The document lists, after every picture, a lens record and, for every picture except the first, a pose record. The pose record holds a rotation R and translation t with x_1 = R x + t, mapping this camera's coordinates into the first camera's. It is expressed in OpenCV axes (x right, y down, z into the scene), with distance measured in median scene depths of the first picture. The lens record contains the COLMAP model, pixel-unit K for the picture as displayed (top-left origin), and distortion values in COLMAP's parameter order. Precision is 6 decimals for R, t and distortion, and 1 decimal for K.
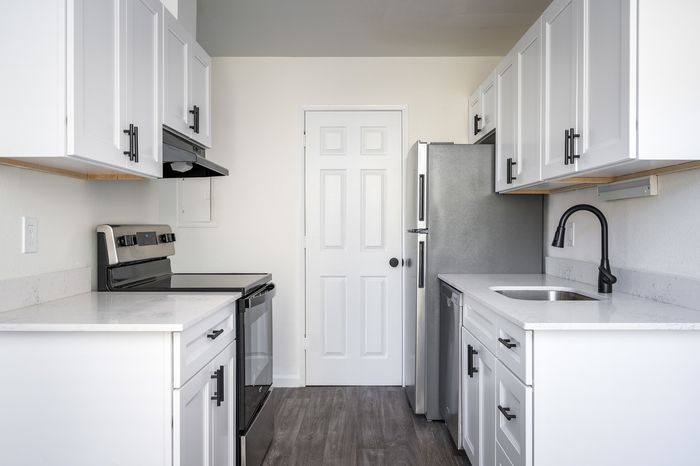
lens RADIAL K [[605.8, 0, 350.0], [0, 605.8, 233.0], [0, 0, 1]] dist [0.005327, 0.000858]
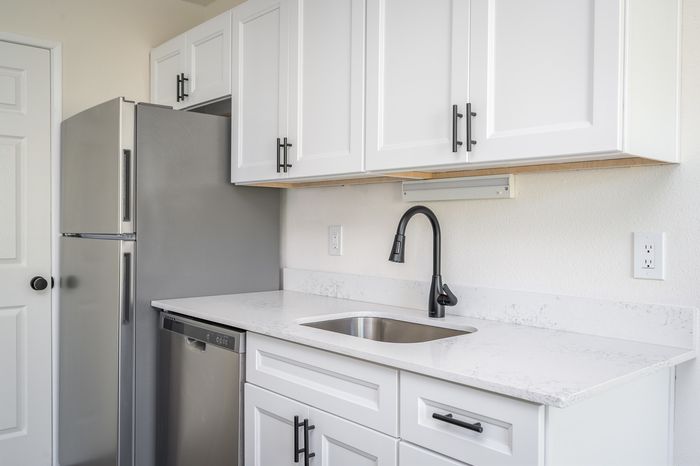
lens RADIAL K [[605.8, 0, 350.0], [0, 605.8, 233.0], [0, 0, 1]] dist [0.005327, 0.000858]
pose [[0.726190, -0.007180, 0.687457, -0.155003], [-0.001906, 0.999921, 0.012457, -0.016067], [-0.687492, -0.010356, 0.726118, 0.366084]]
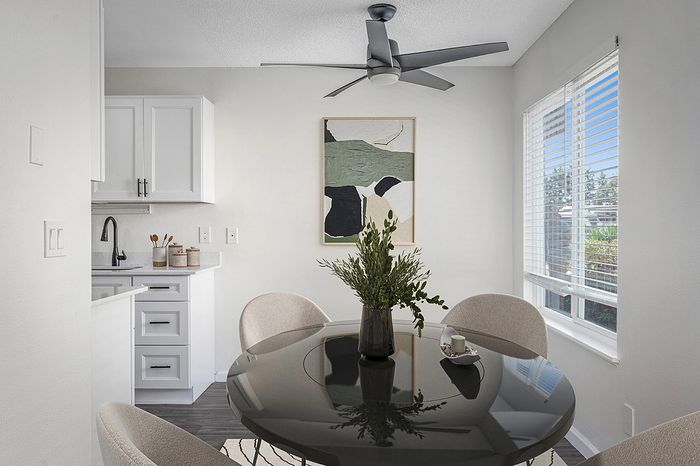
lens RADIAL K [[605.8, 0, 350.0], [0, 605.8, 233.0], [0, 0, 1]] dist [0.005327, 0.000858]
pose [[-0.013629, -0.011061, 0.999846, -1.018308], [0.005160, 0.999925, 0.011132, -0.011220], [-0.999894, 0.005311, -0.013571, 0.241416]]
